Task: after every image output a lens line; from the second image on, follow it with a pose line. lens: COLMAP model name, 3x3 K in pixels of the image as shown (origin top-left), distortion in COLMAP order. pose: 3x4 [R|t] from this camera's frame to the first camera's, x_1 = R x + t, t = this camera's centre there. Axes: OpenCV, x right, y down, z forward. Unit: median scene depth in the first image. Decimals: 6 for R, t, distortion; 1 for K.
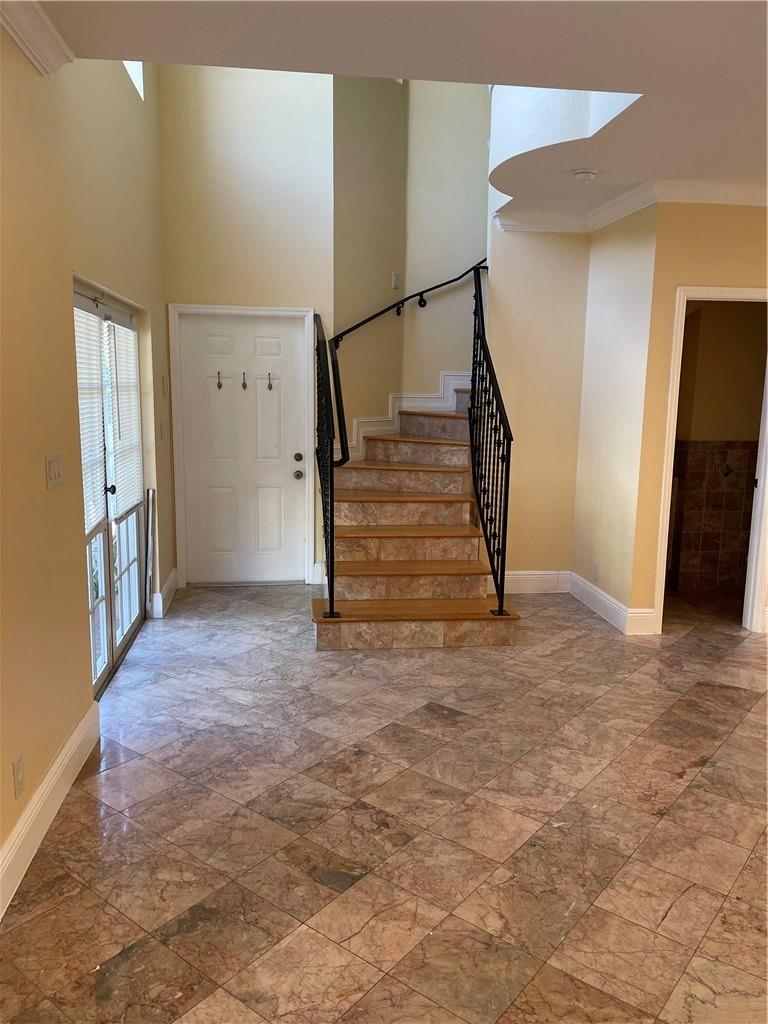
lens RADIAL K [[776.8, 0, 392.9], [0, 776.8, 505.8], [0, 0, 1]] dist [0.068519, -0.084742]
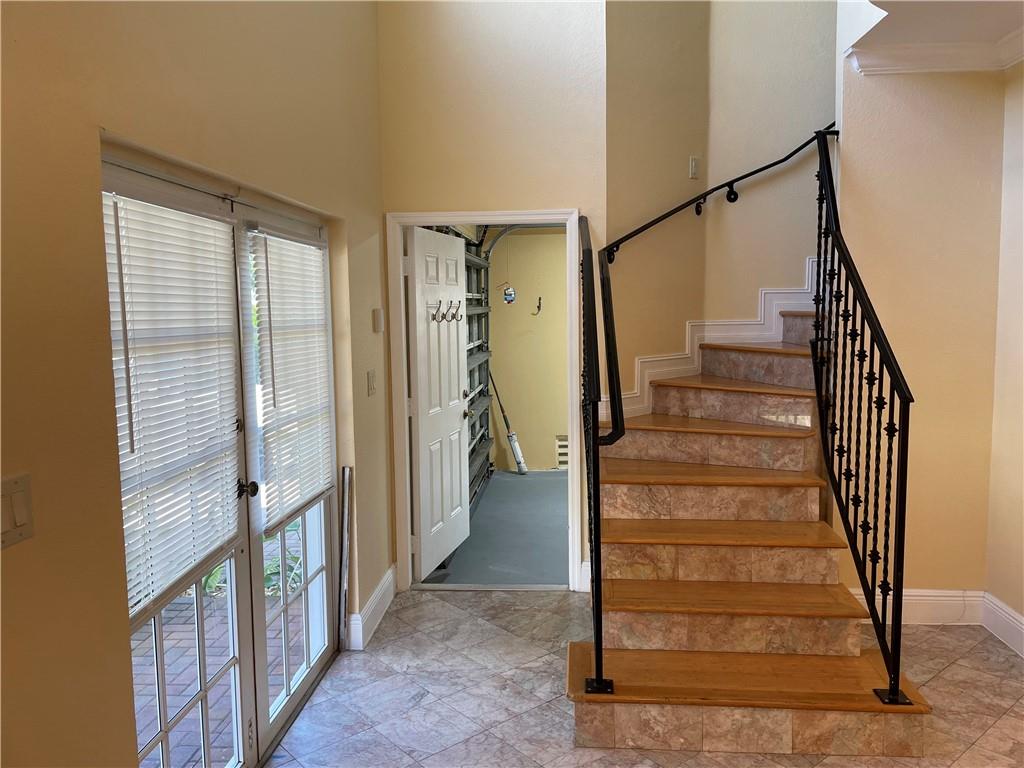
lens RADIAL K [[776.8, 0, 509.7], [0, 776.8, 382.3], [0, 0, 1]] dist [0.068519, -0.084742]
pose [[0.975899, -0.010104, -0.217990, -0.009369], [-0.003003, 0.998211, -0.059713, -0.055260], [0.218204, 0.058928, 0.974122, 0.328607]]
